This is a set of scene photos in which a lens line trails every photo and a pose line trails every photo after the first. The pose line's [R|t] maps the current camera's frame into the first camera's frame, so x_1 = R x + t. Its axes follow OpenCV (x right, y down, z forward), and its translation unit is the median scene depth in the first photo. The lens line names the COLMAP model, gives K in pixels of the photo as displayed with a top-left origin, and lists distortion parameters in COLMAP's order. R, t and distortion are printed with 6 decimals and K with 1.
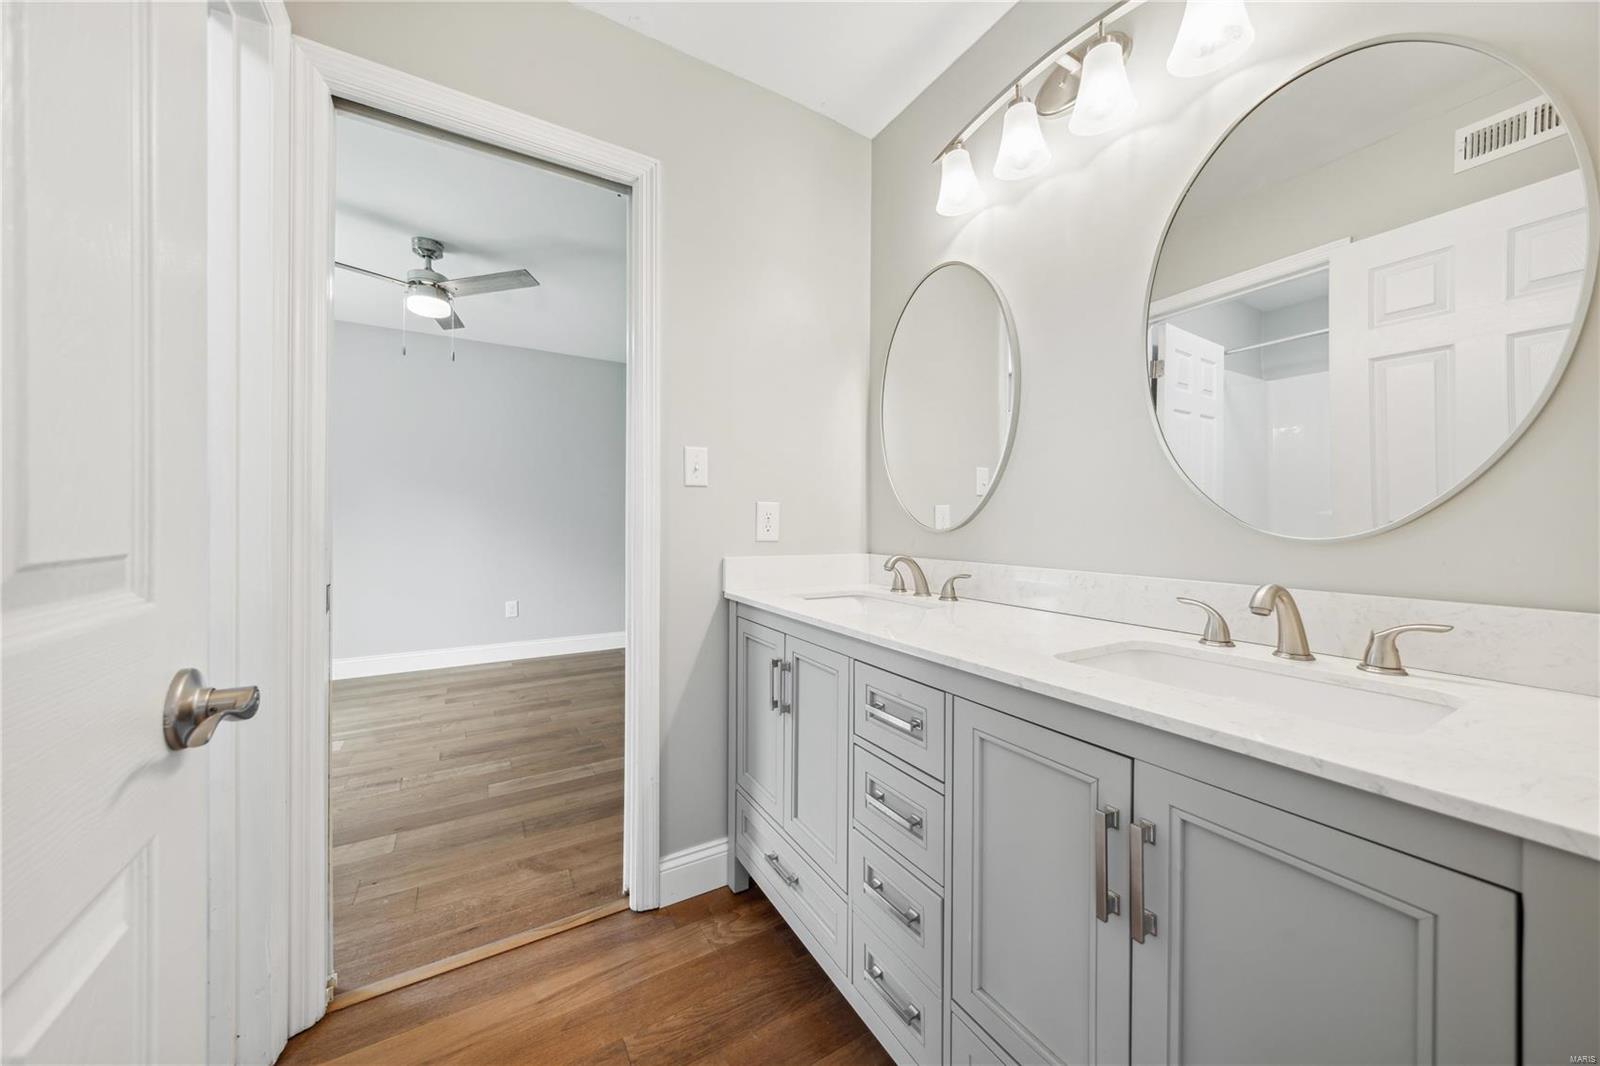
lens RADIAL K [[554.3, 0, 800.8], [0, 554.3, 522.8], [0, 0, 1]] dist [-0.000973, 0.000029]
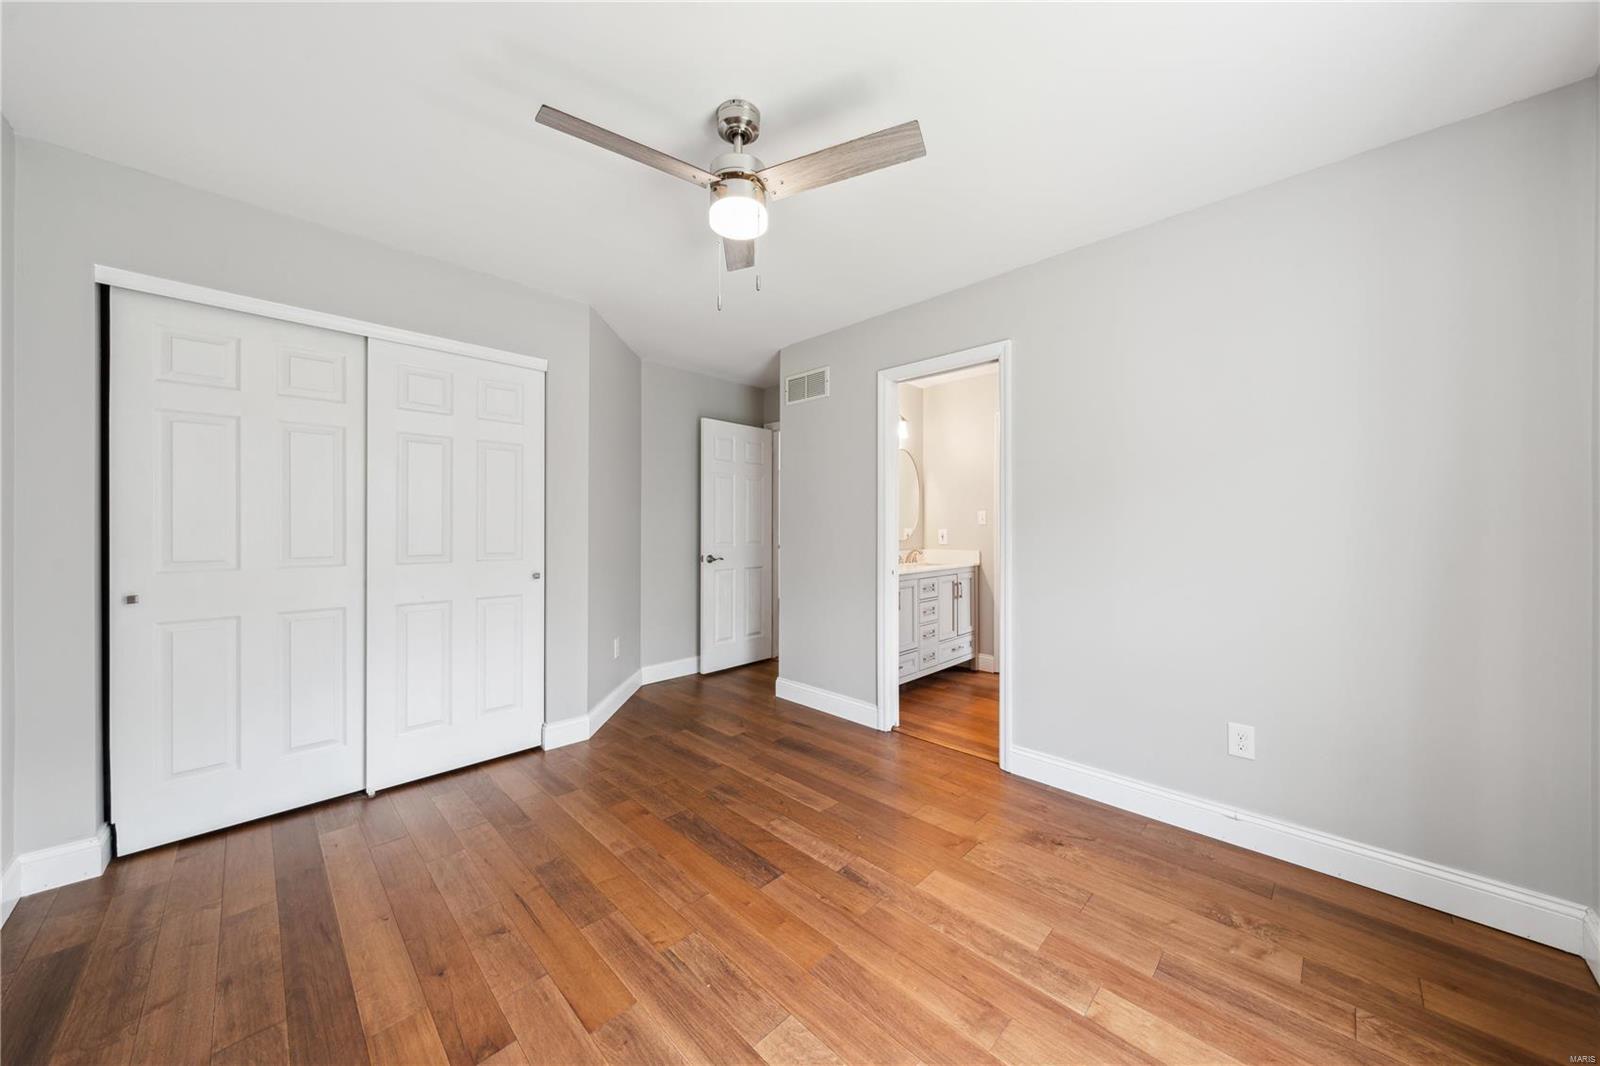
lens RADIAL K [[554.3, 0, 798.5], [0, 554.3, 520.4], [0, 0, 1]] dist [-0.000973, 0.000029]
pose [[-0.250004, 0.003542, 0.968238, -2.185022], [0.003173, 0.999991, -0.002839, -0.084490], [-0.968240, 0.002362, -0.250013, 1.830718]]
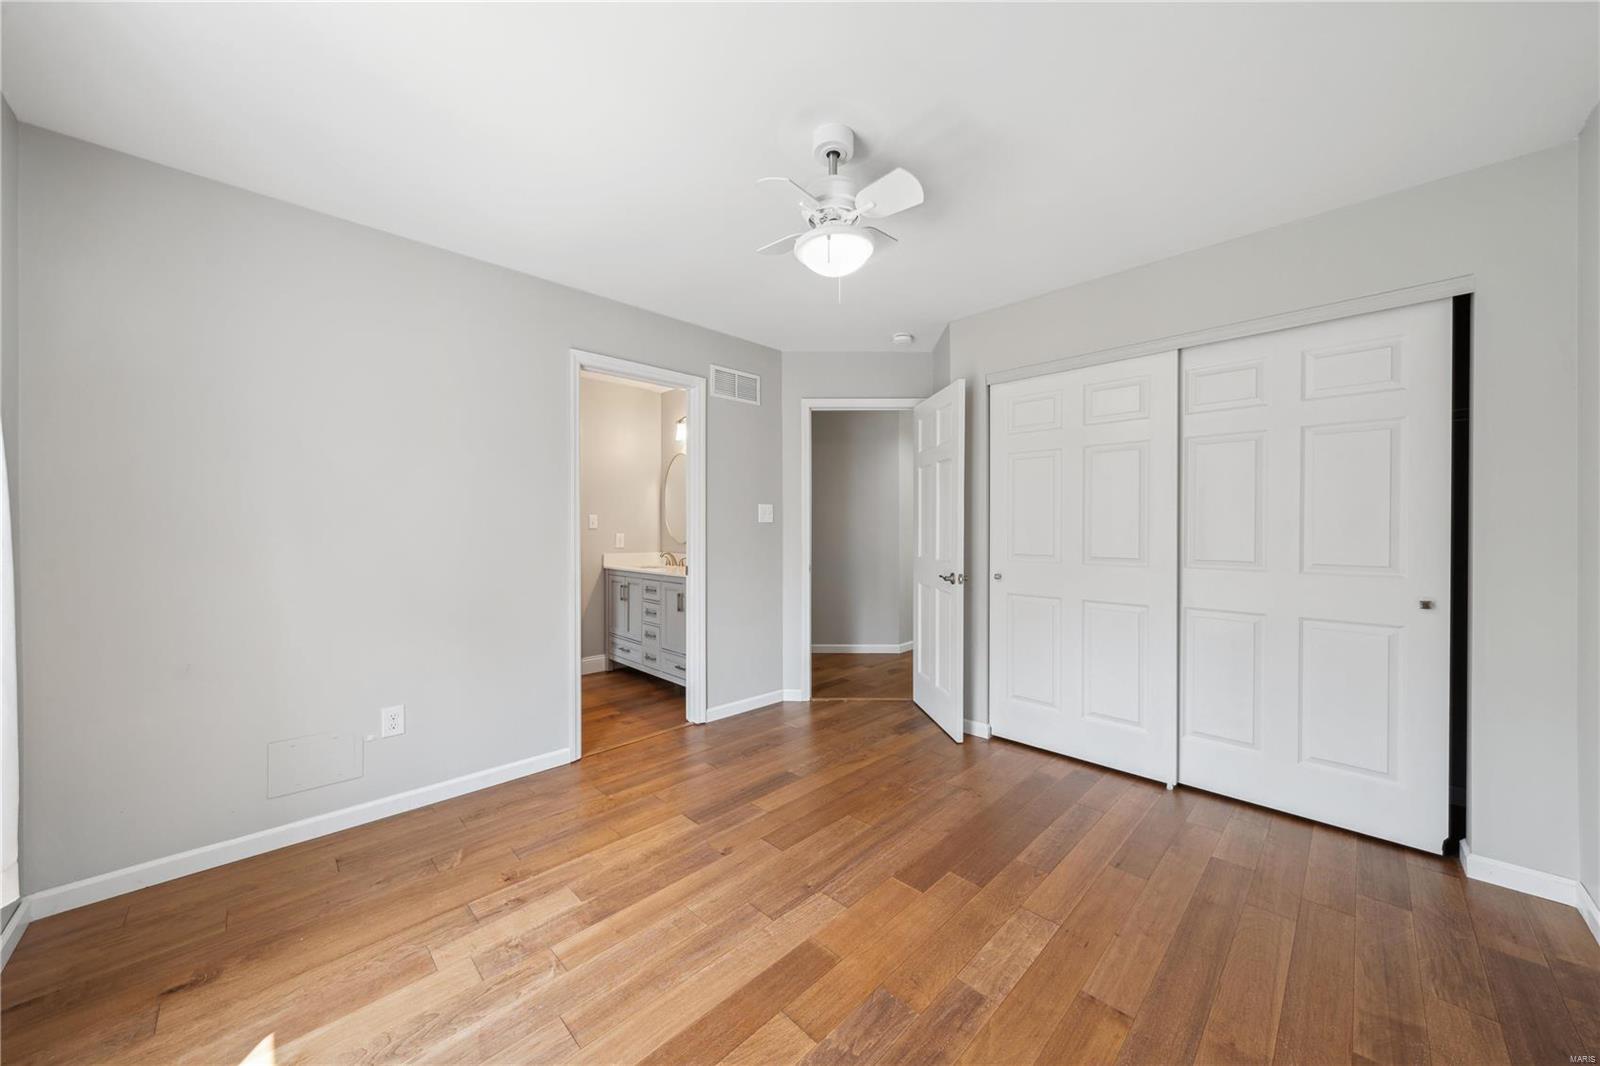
lens RADIAL K [[554.3, 0, 792.6], [0, 554.3, 530.4], [0, 0, 1]] dist [-0.000973, 0.000029]
pose [[0.974077, -0.005218, 0.226157, 0.163735], [0.004897, 0.999986, 0.001979, -0.059012], [-0.226164, -0.000820, 0.974089, -2.002149]]
